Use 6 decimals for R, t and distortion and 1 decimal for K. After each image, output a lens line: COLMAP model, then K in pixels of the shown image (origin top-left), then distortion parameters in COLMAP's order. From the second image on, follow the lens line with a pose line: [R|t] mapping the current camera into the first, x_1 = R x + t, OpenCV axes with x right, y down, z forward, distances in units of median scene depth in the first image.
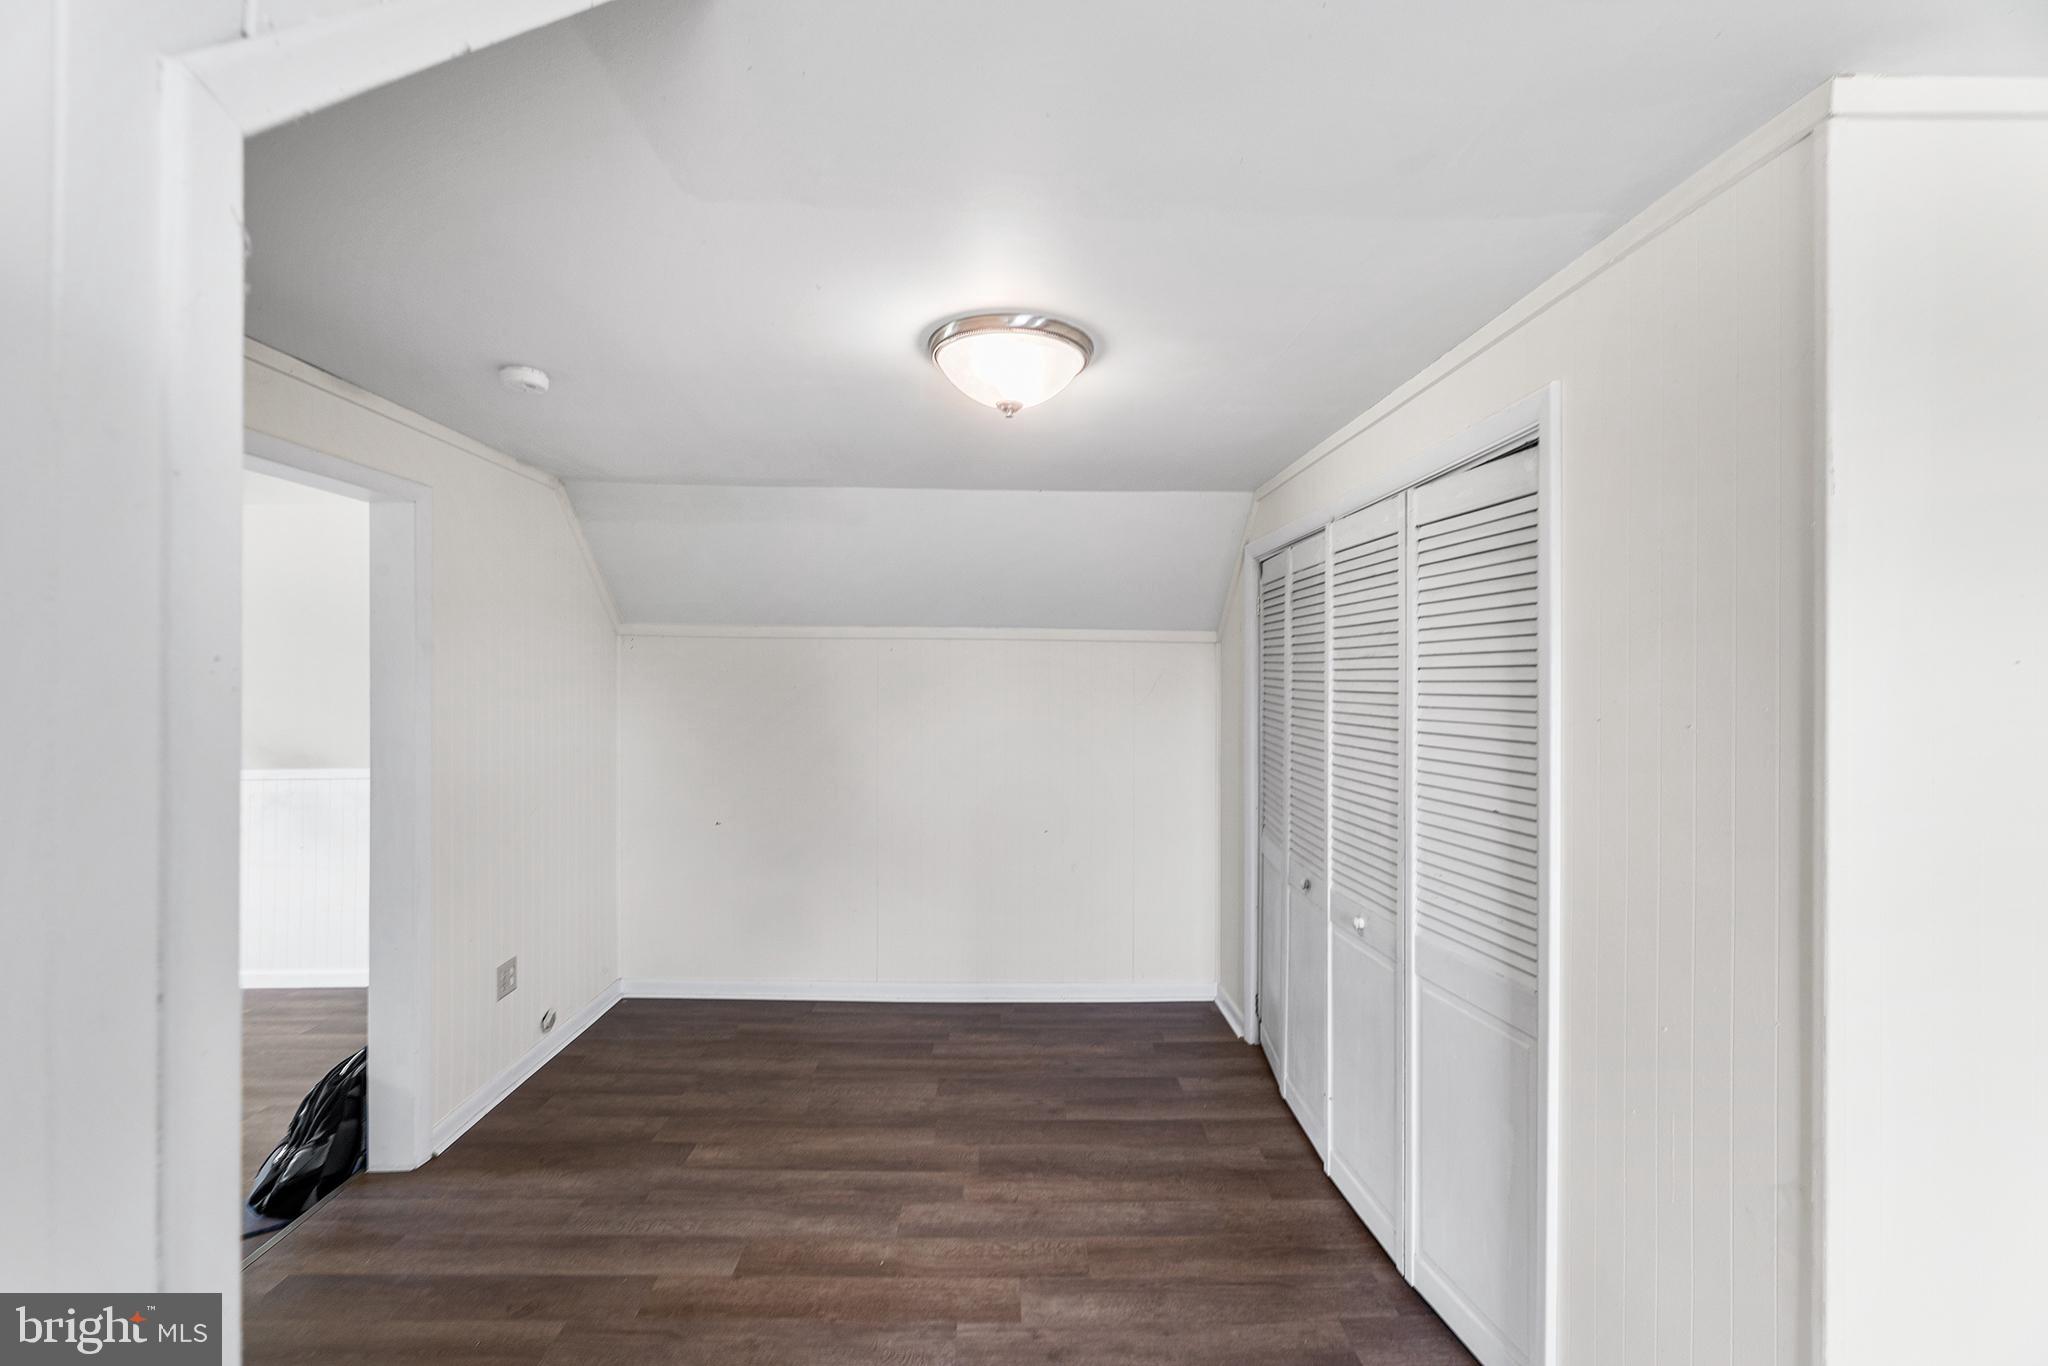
lens RADIAL K [[829.6, 0, 1020.2], [0, 829.6, 674.6], [0, 0, 1]] dist [0.001238, 0.000070]
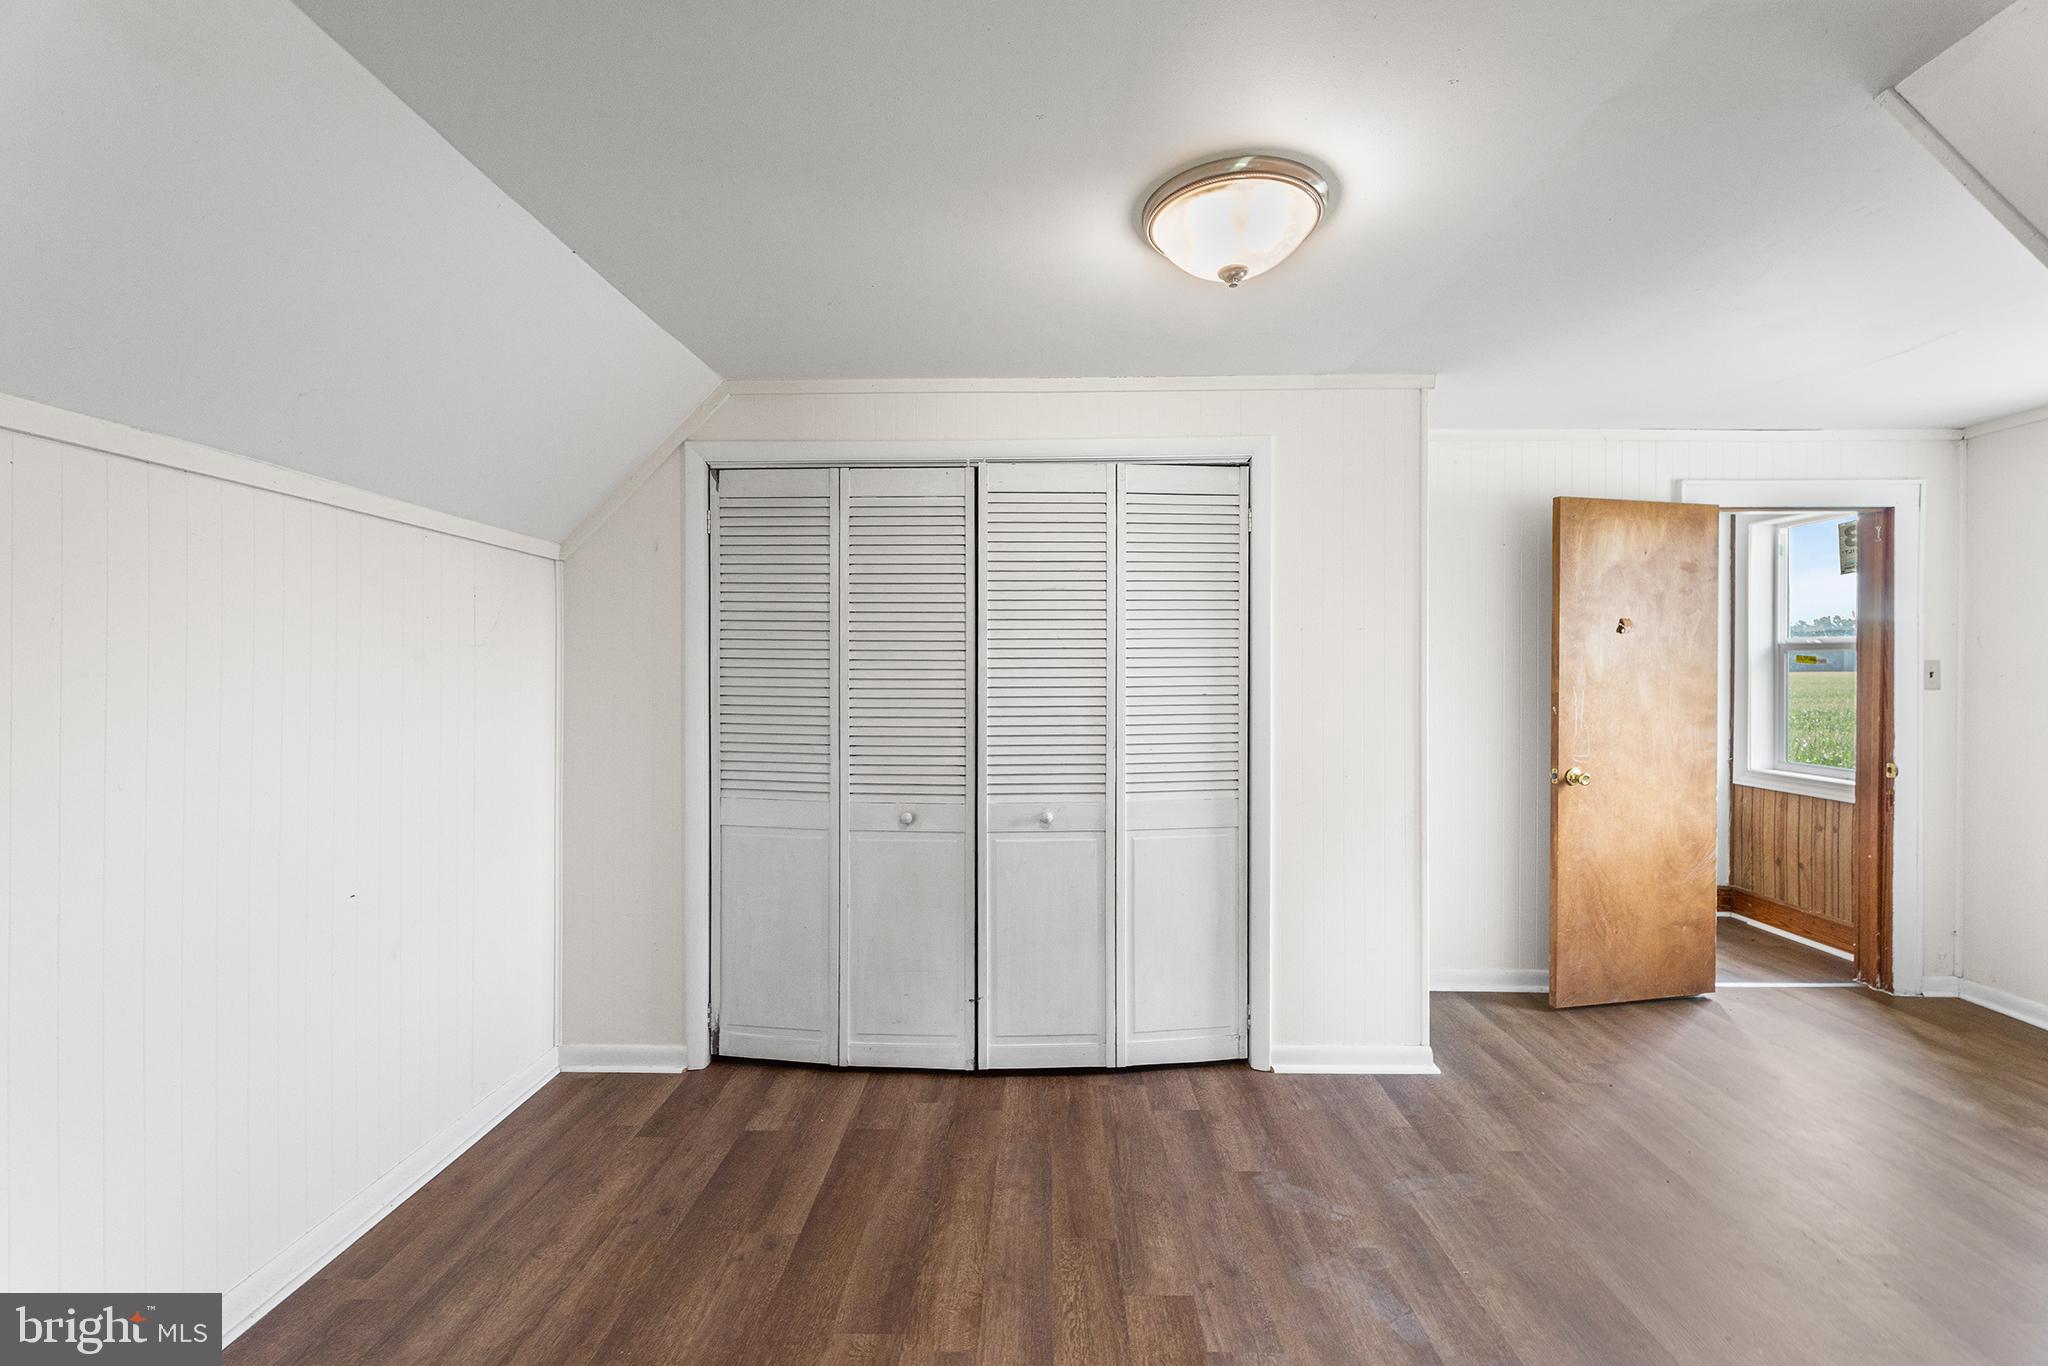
lens RADIAL K [[841.8, 0, 1033.7], [0, 841.8, 676.1], [0, 0, 1]] dist [0.001159, 0.000109]
pose [[0.043662, -0.007998, 0.999014, -0.756619], [0.001721, 0.999967, 0.007930, 0.088429], [-0.999045, 0.001373, 0.043675, 0.943503]]
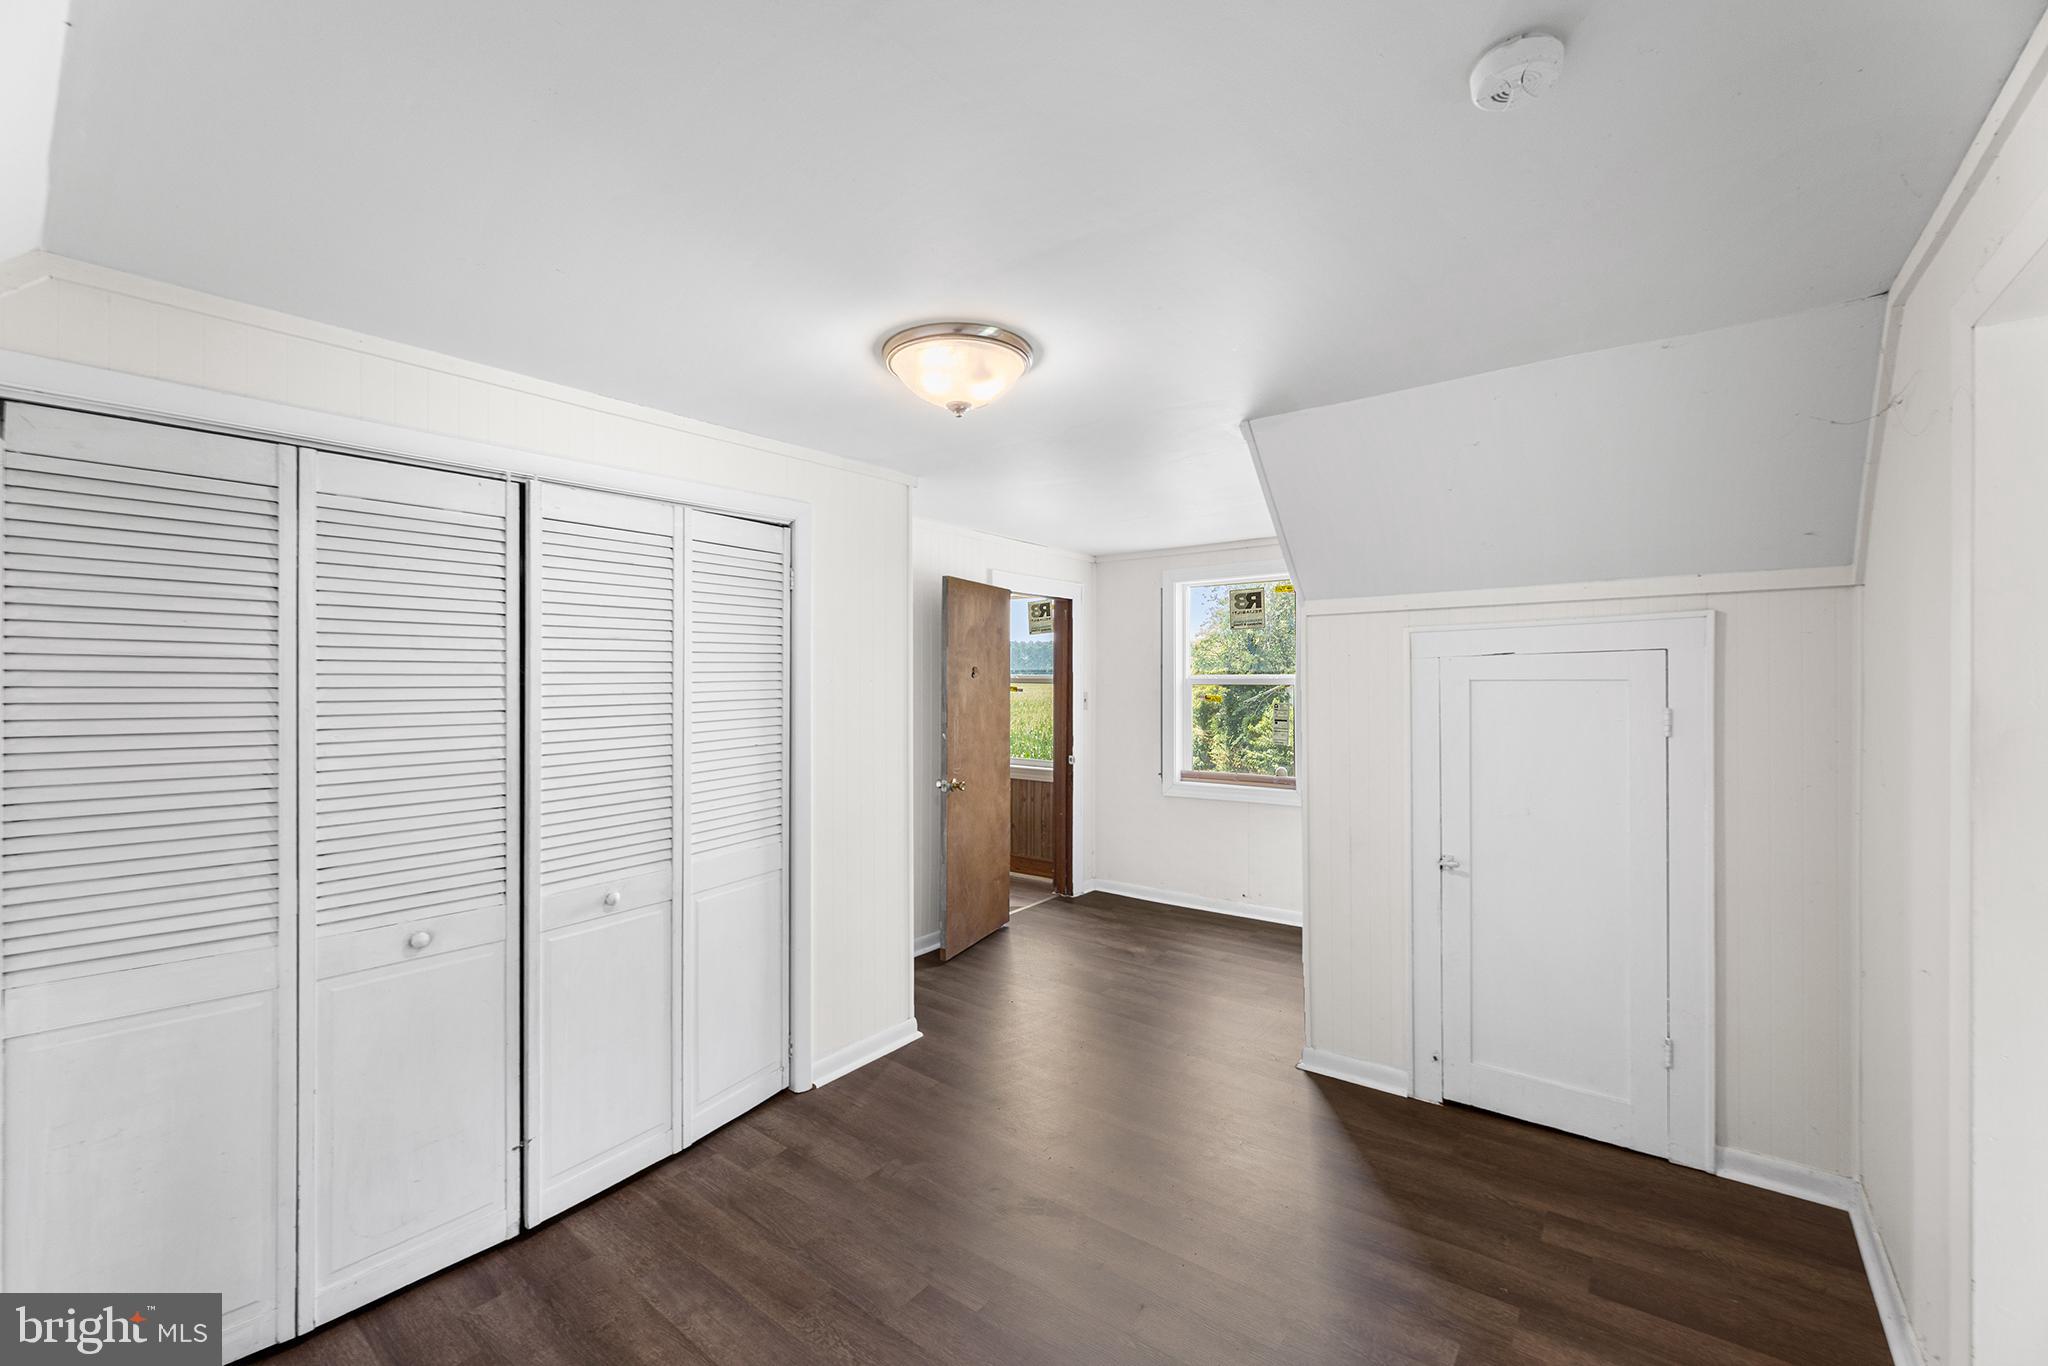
lens RADIAL K [[829.6, 0, 1020.2], [0, 829.6, 674.6], [0, 0, 1]] dist [0.001238, 0.000070]
pose [[-0.770723, 0.000411, 0.637171, -0.616764], [0.001025, 0.999999, 0.000595, 0.022279], [-0.637170, 0.001112, -0.770723, 1.432628]]
